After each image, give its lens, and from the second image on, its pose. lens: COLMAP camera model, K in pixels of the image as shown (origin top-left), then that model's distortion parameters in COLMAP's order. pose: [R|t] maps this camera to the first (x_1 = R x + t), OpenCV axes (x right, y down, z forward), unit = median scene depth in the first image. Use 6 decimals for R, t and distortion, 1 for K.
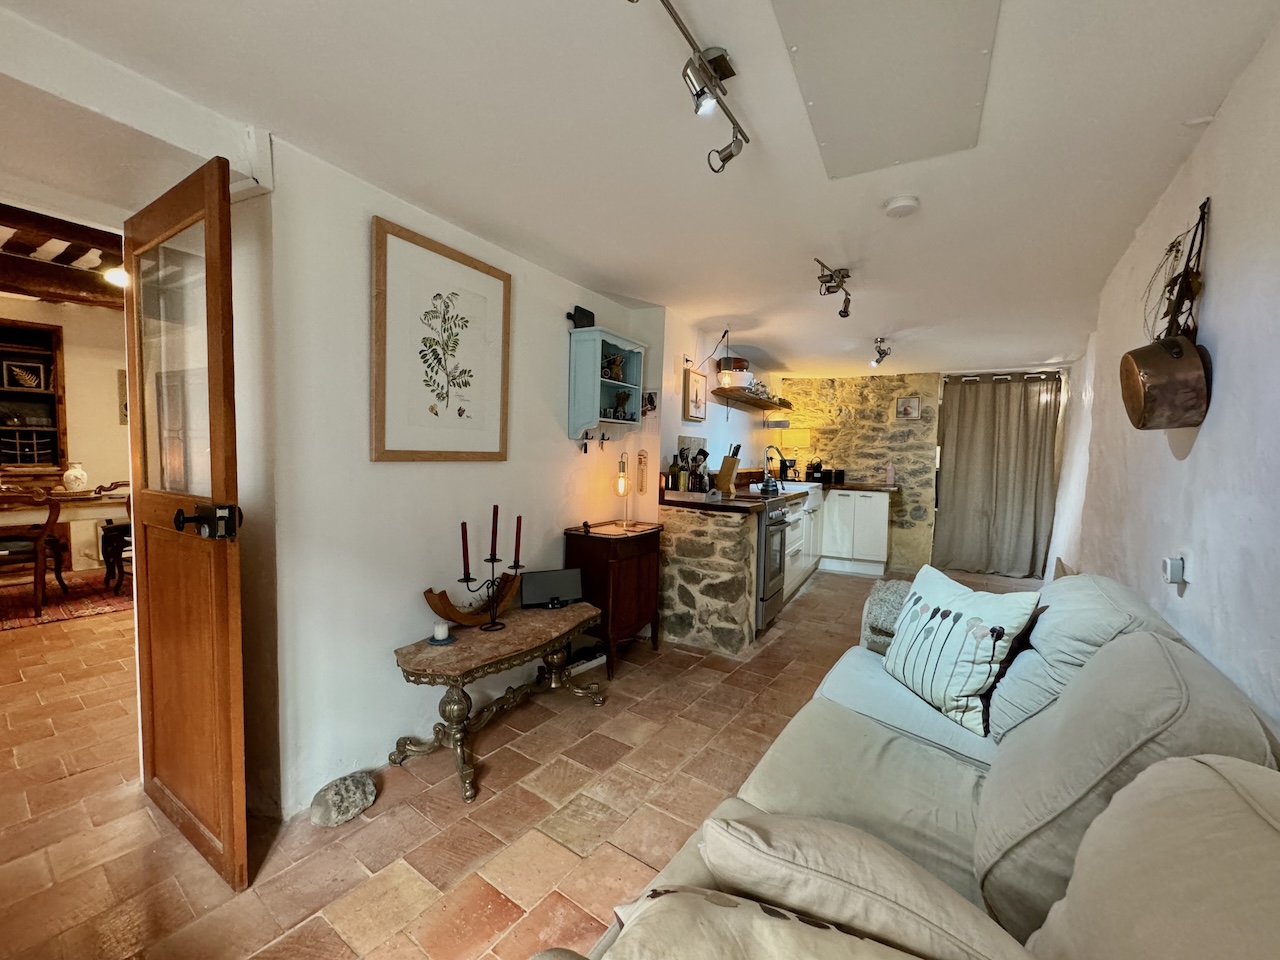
lens RADIAL K [[509.6, 0, 640.0], [0, 509.6, 480.0], [0, 0, 1]] dist [0.000494, -0.000069]
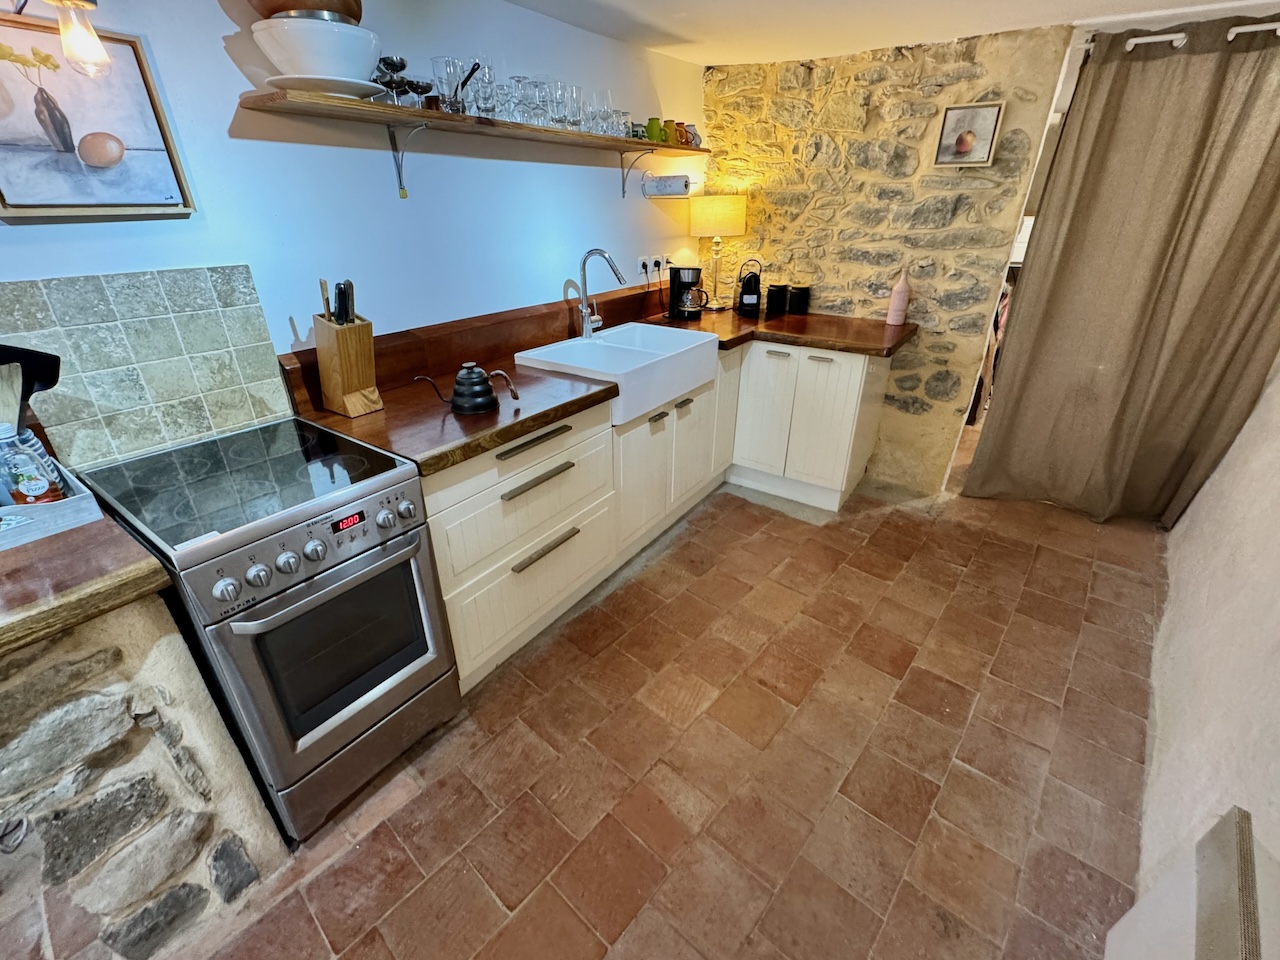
lens RADIAL K [[550.8, 0, 631.8], [0, 550.8, 479.4], [0, 0, 1]] dist [-0.003797, -0.000189]
pose [[0.993998, 0.033062, -0.104284, 0.310736], [0.011413, 0.916701, 0.399411, -0.067371], [0.108802, -0.398204, 0.910821, 0.454443]]
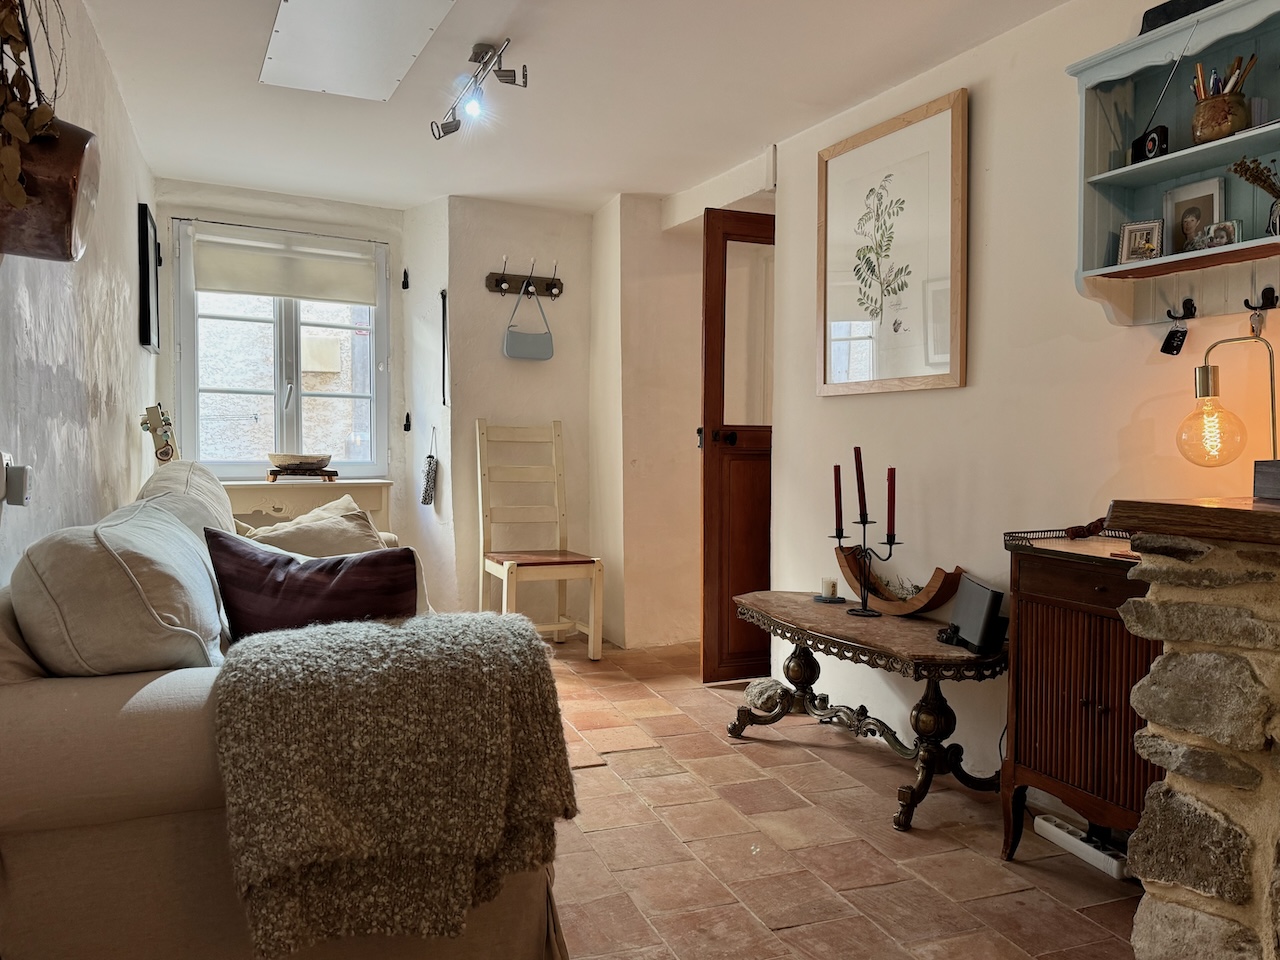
lens RADIAL K [[928.7, 0, 619.8], [0, 928.7, 485.4], [0, 0, 1]] dist [0.118813, -0.175536]
pose [[-0.572839, 0.013523, -0.819556, 0.398651], [-0.062513, 0.996231, 0.060132, 0.017108], [0.817280, 0.085679, -0.569835, 0.572495]]
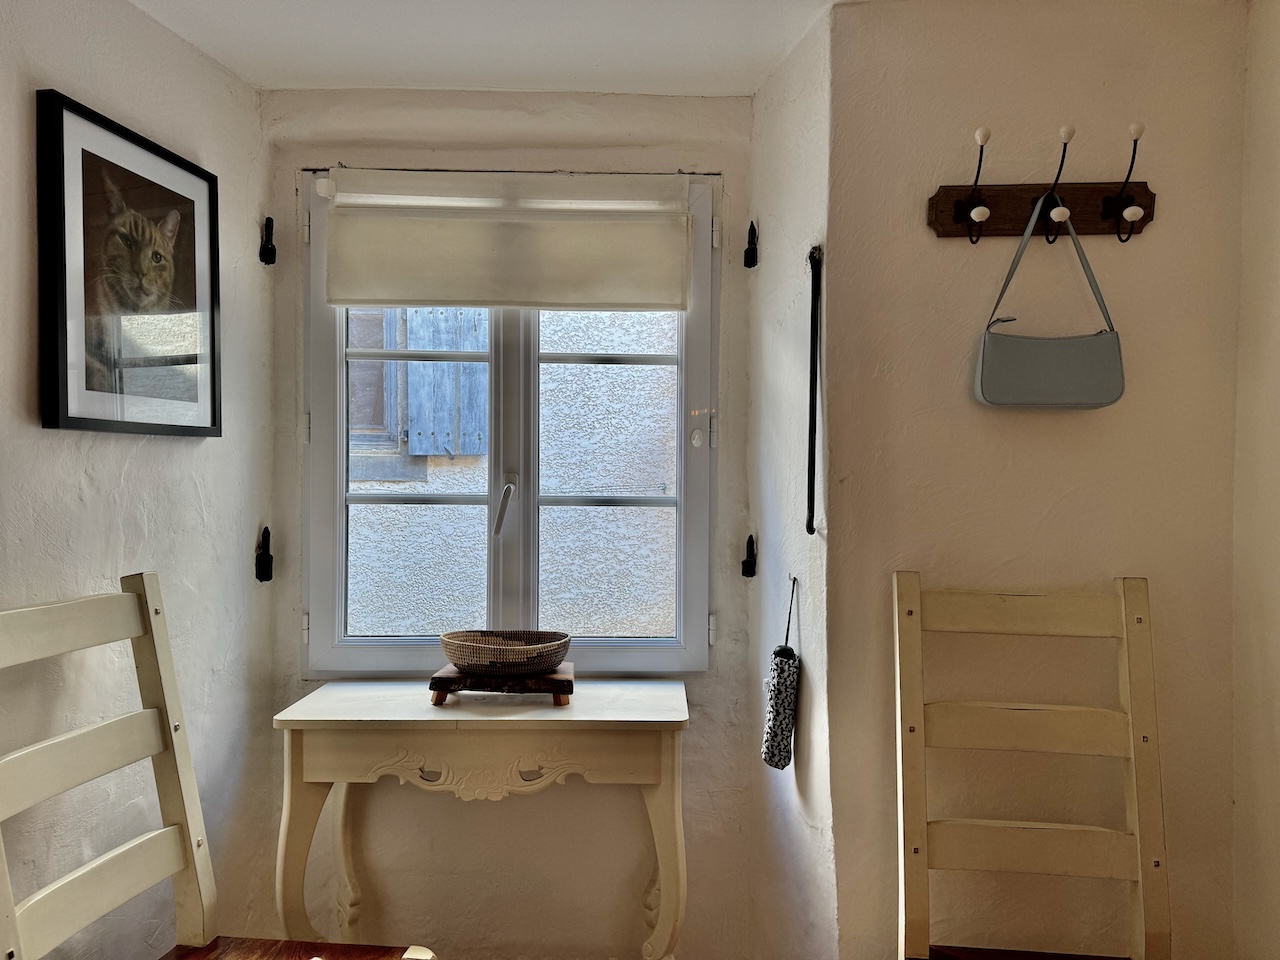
lens RADIAL K [[897.5, 0, 641.9], [0, 897.5, 489.0], [0, 0, 1]] dist [0.118081, -0.158862]
pose [[-0.901690, -0.015978, -0.432087, 0.011512], [-0.044774, 0.997395, 0.056552, -0.024395], [0.430058, 0.070338, -0.900057, 0.237314]]
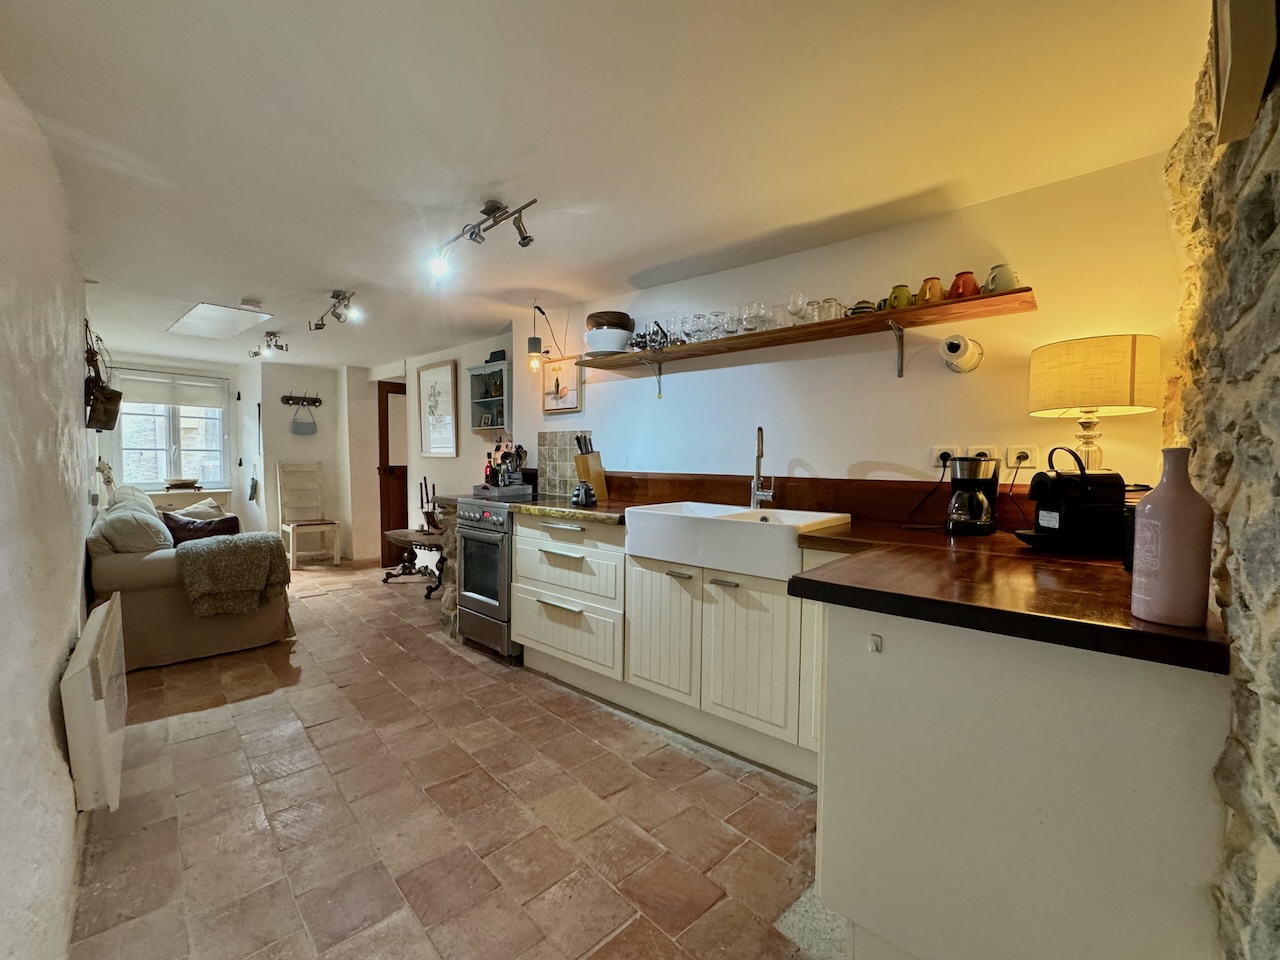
lens RADIAL K [[550.8, 0, 631.8], [0, 550.8, 479.4], [0, 0, 1]] dist [-0.003797, -0.000189]
pose [[-0.220097, 0.018142, -0.975309, 0.687085], [-0.062923, 0.997481, 0.032754, -0.026762], [0.973447, 0.068578, -0.218401, 0.901218]]
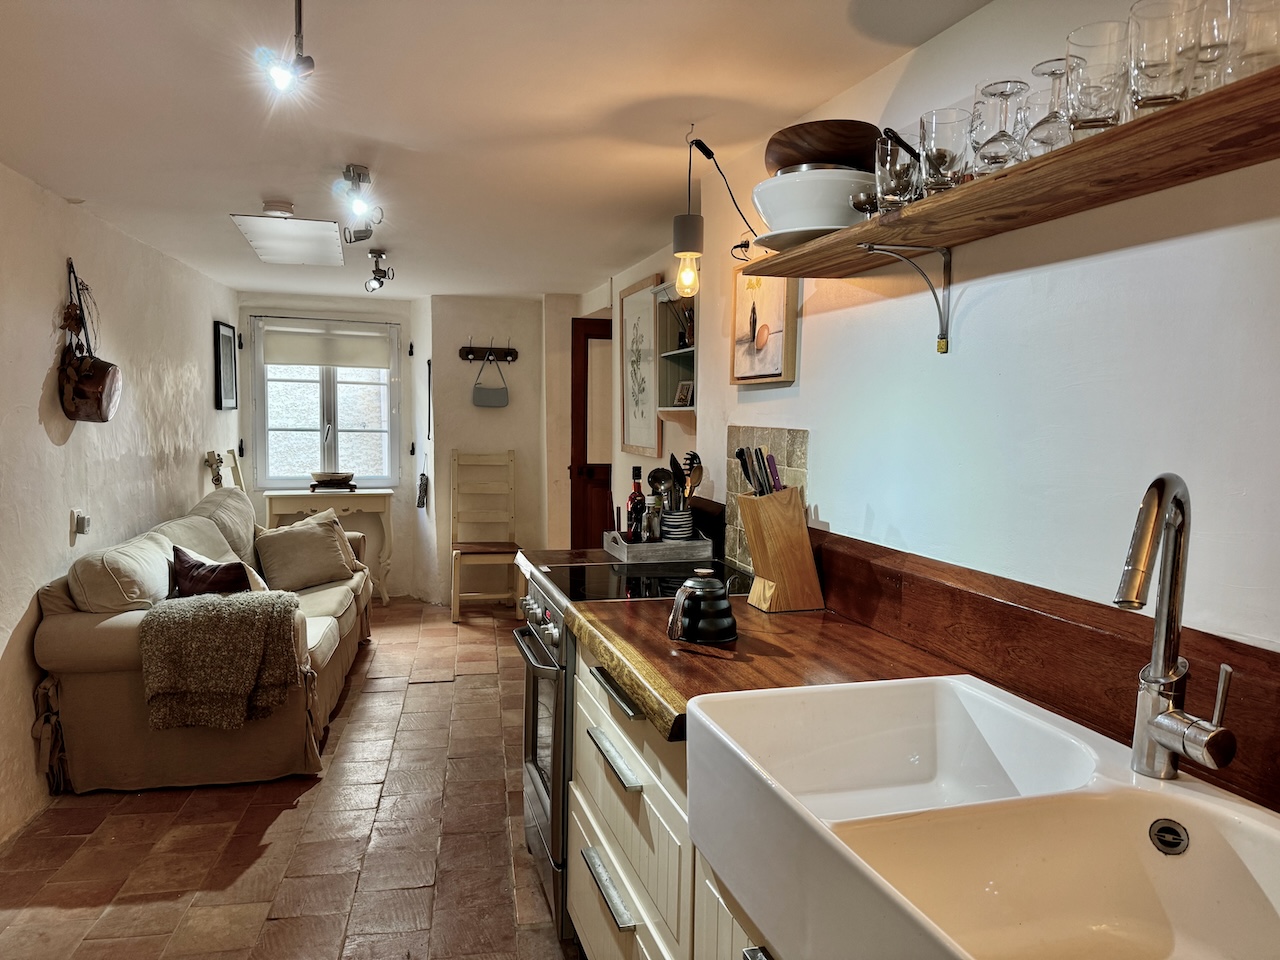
lens RADIAL K [[897.5, 0, 641.9], [0, 897.5, 489.0], [0, 0, 1]] dist [0.118081, -0.158862]
pose [[-0.696933, 0.030036, -0.716507, 0.446676], [-0.066816, 0.992057, 0.106578, -0.070648], [0.714017, 0.122152, -0.689390, 0.954880]]
